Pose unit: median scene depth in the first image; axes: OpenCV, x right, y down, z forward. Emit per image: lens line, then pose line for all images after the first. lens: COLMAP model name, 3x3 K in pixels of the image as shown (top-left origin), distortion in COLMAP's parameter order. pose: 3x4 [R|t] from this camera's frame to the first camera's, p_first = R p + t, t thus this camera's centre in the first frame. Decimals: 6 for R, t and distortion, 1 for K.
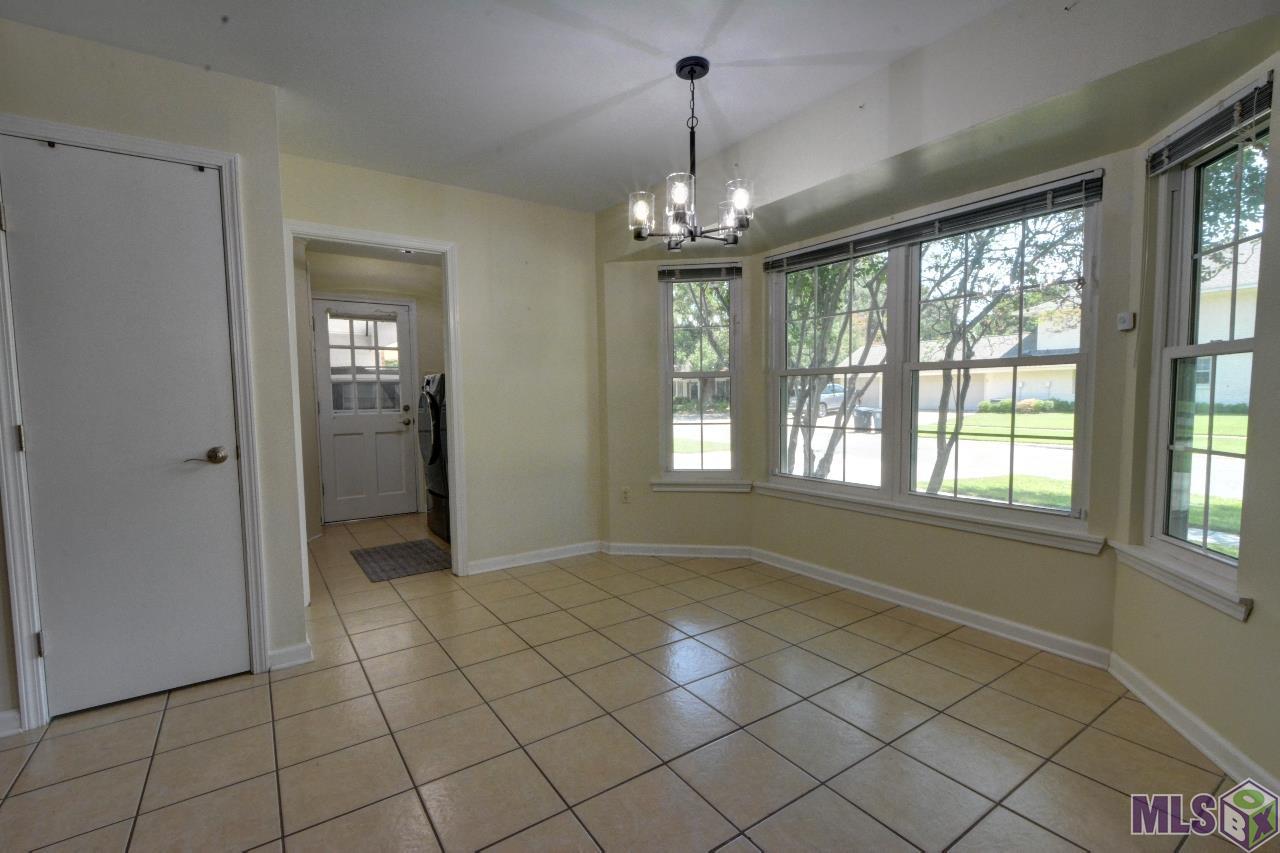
lens RADIAL K [[569.9, 0, 635.5], [0, 569.9, 433.2], [0, 0, 1]] dist [0.000989, -0.003296]
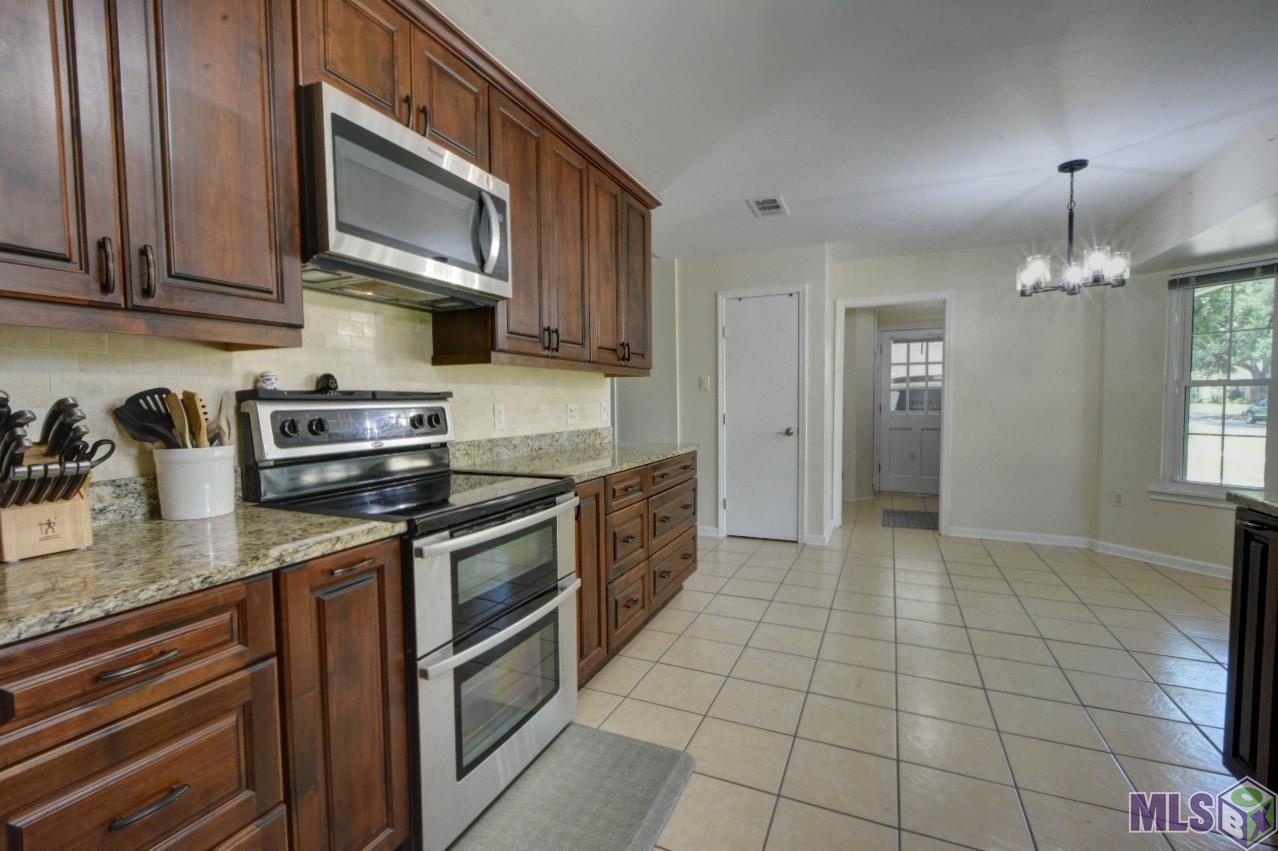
lens RADIAL K [[569.0, 0, 633.2], [0, 569.0, 430.8], [0, 0, 1]] dist [0.000989, -0.003296]
pose [[0.522162, 0.054886, -0.851078, 0.459451], [-0.056310, 0.997968, 0.029811, 0.003817], [0.850985, 0.032358, 0.524192, -0.357563]]
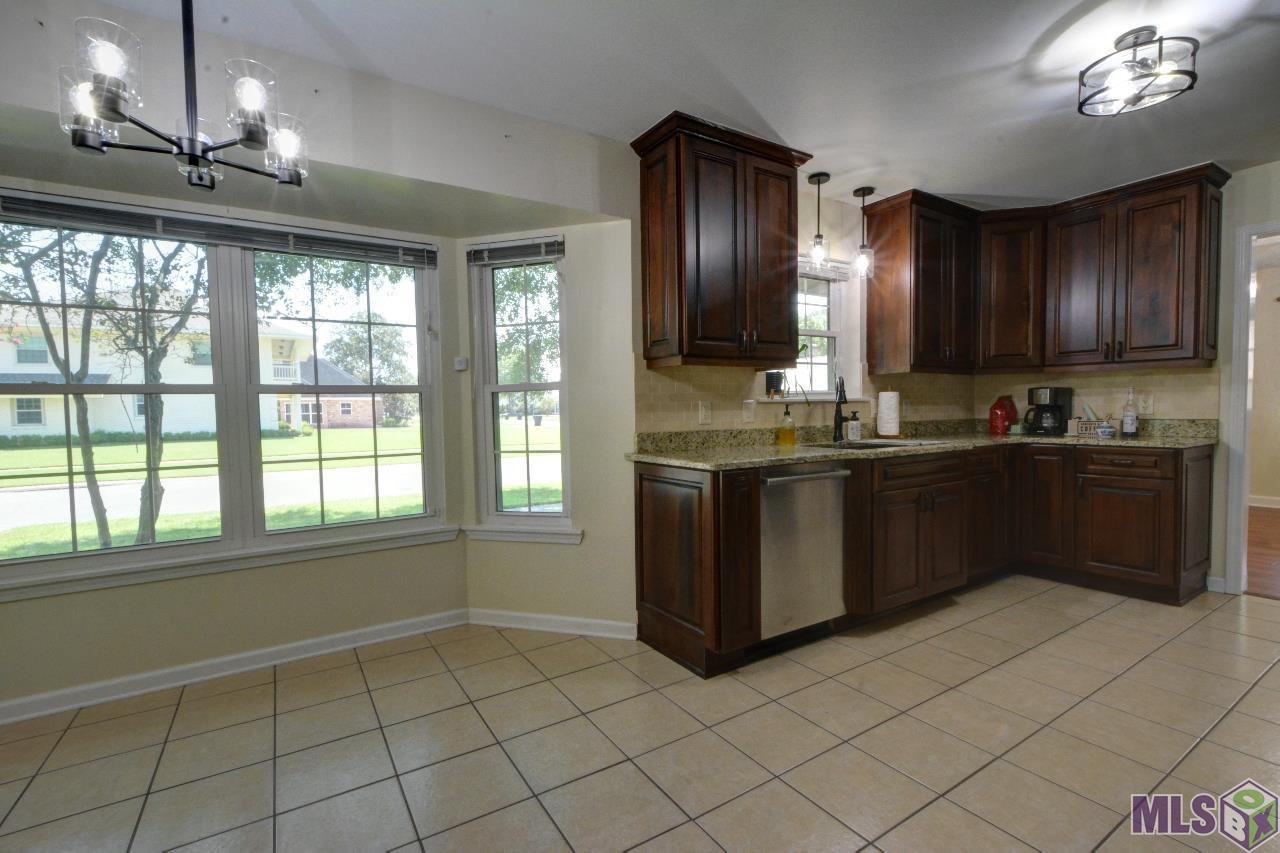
lens RADIAL K [[569.9, 0, 631.0], [0, 569.9, 436.2], [0, 0, 1]] dist [0.000989, -0.003296]
pose [[0.039335, -0.036854, 0.998546, -0.274414], [0.085771, 0.995756, 0.033373, -0.018903], [-0.995538, 0.084334, 0.042329, 0.303210]]
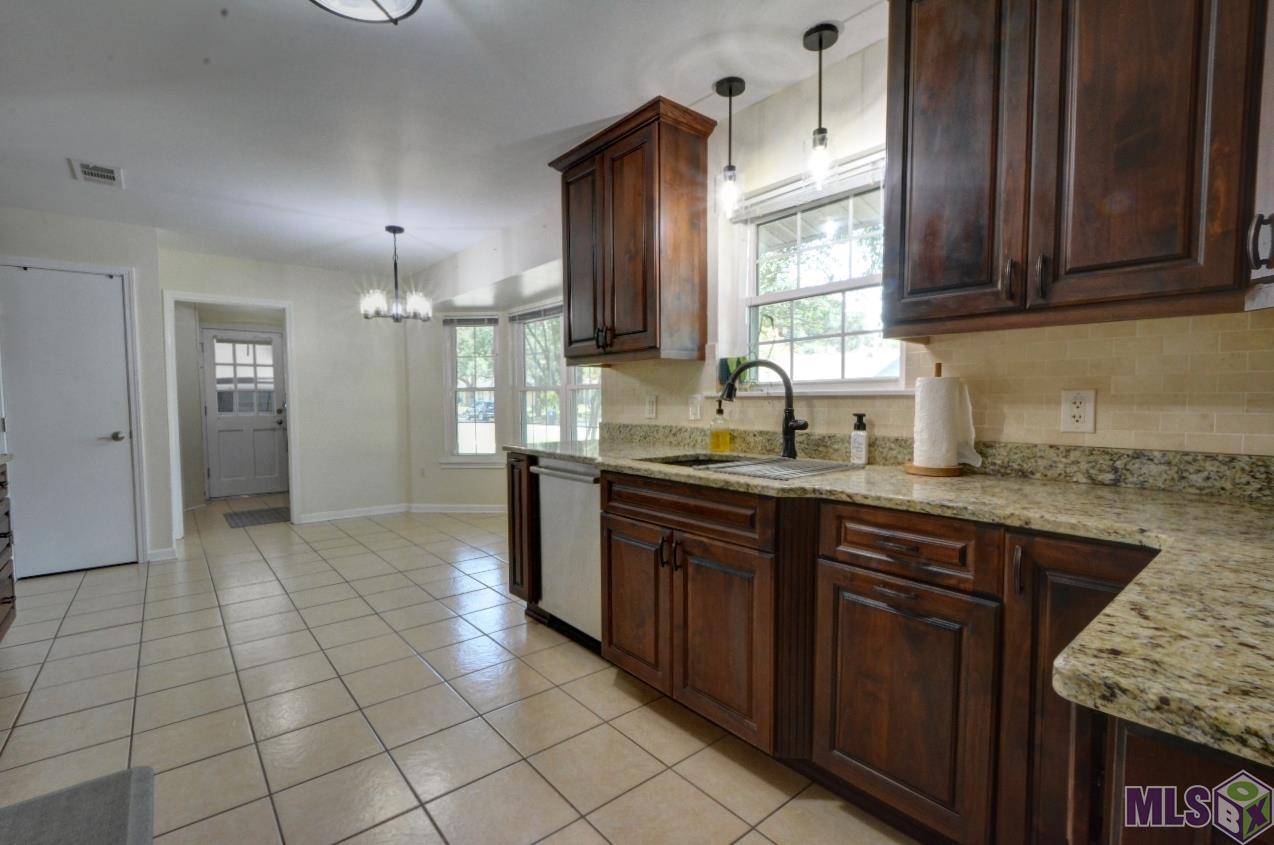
lens RADIAL K [[567.3, 0, 631.0], [0, 567.3, 429.1], [0, 0, 1]] dist [0.000989, -0.003296]
pose [[0.995911, 0.002300, 0.090313, 0.438488], [-0.000795, 0.999860, -0.016699, 0.028246], [-0.090339, 0.016558, 0.995773, -0.566920]]
